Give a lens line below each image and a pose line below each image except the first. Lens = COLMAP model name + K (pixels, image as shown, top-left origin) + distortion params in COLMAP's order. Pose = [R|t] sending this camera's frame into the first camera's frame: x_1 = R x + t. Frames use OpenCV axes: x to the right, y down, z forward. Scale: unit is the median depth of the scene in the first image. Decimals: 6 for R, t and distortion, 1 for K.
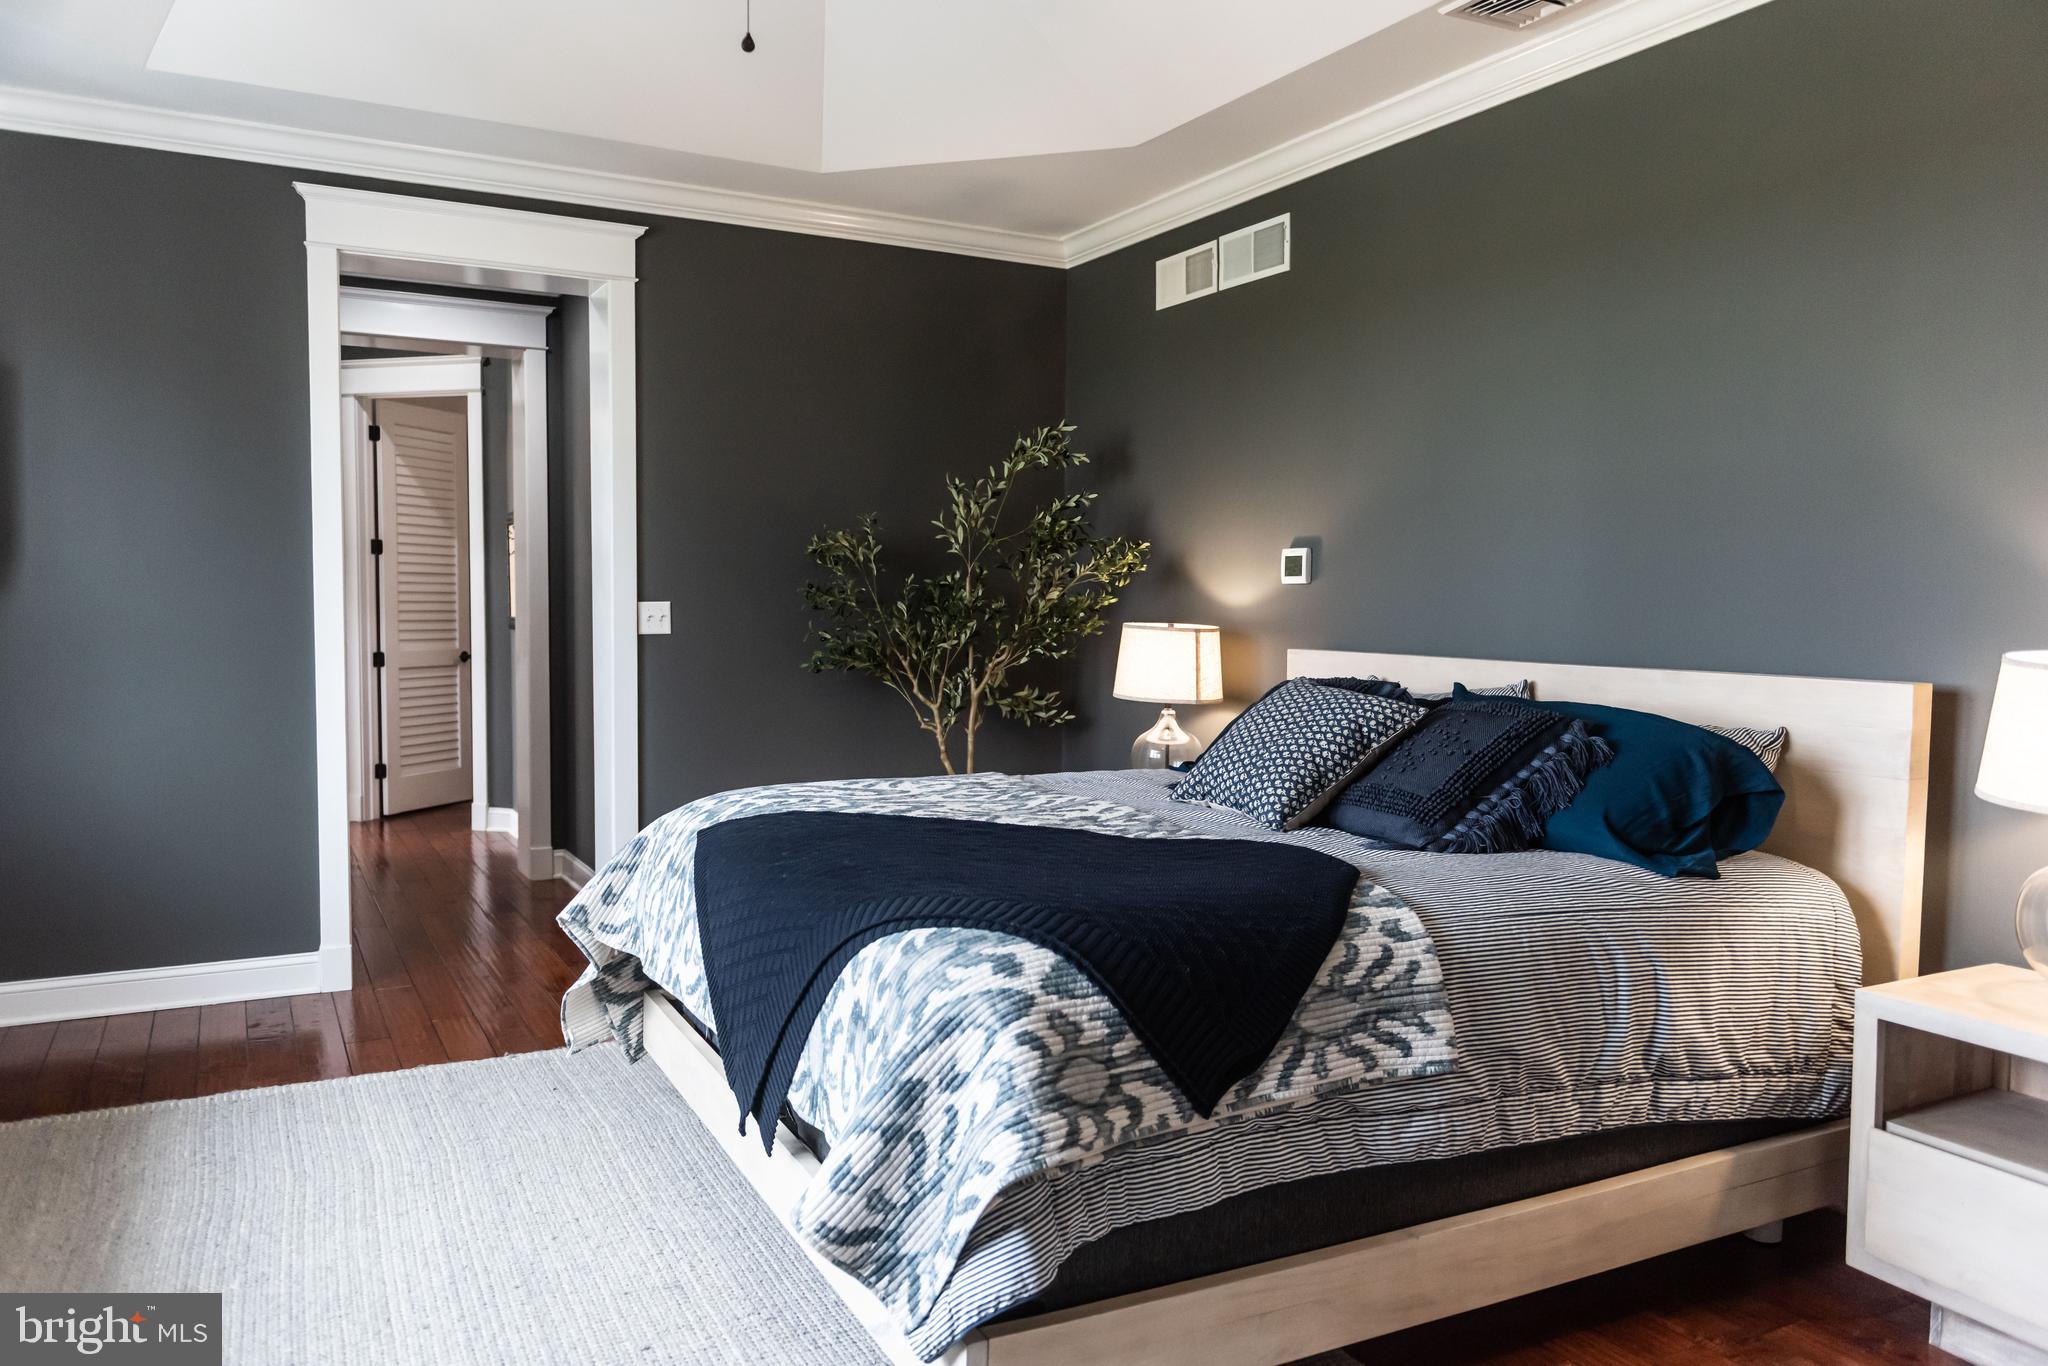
lens RADIAL K [[1465.6, 0, 1028.1], [0, 1465.6, 683.3], [0, 0, 1]] dist [0.000117, -0.006649]
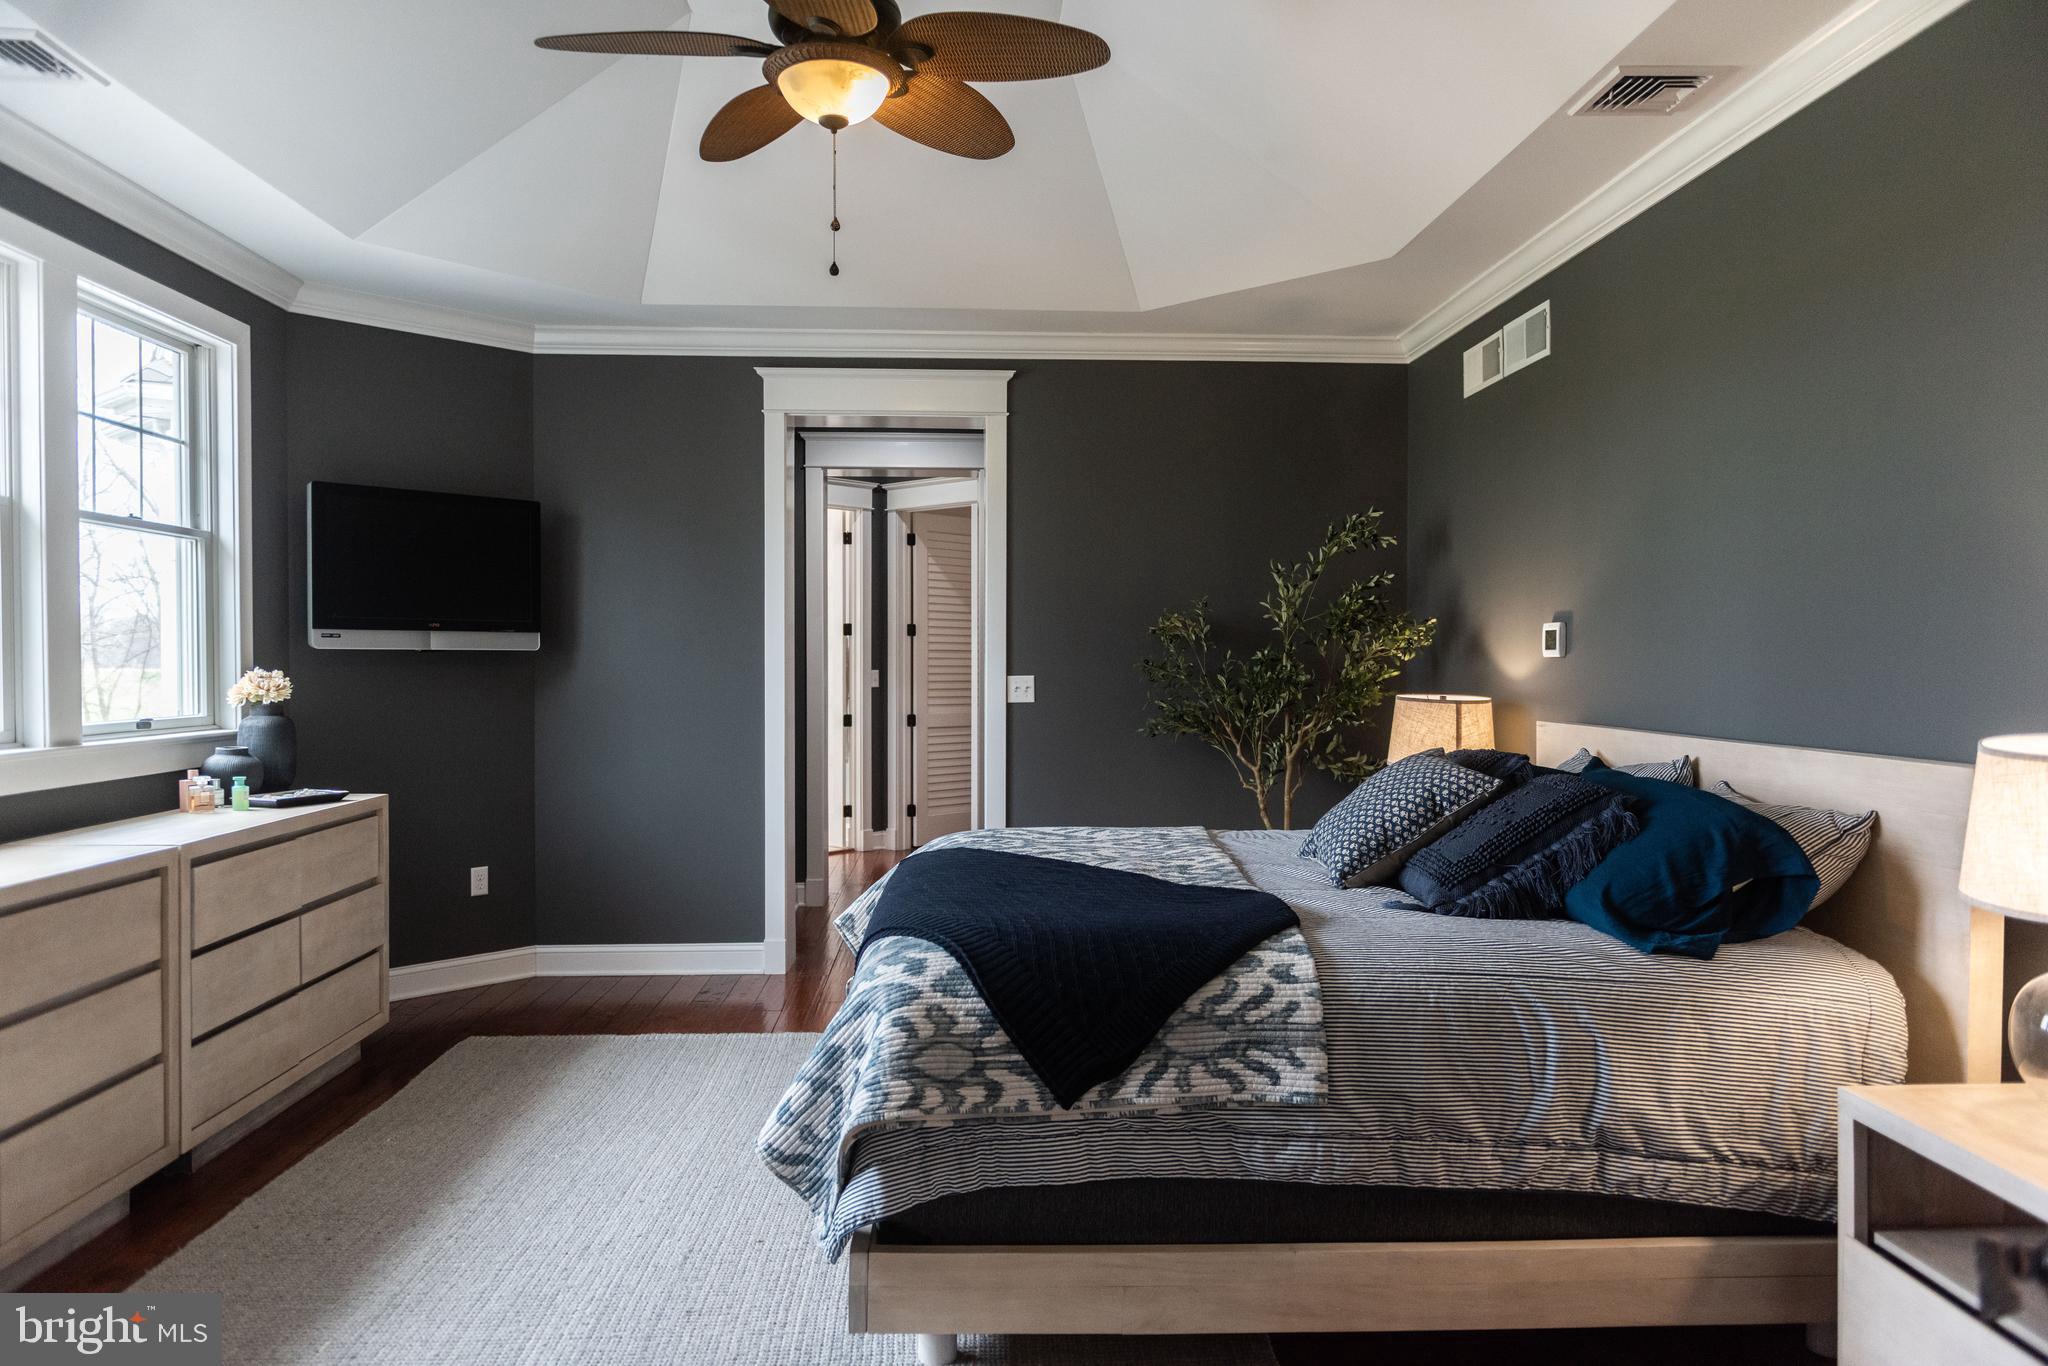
lens RADIAL K [[1380.3, 0, 1022.8], [0, 1380.3, 684.1], [0, 0, 1]] dist [0.001658, -0.004998]
pose [[0.902294, -0.000513, -0.431121, 0.427149], [-0.018302, 0.999052, -0.039493, -0.007030], [0.430733, 0.043525, 0.901429, -0.045914]]
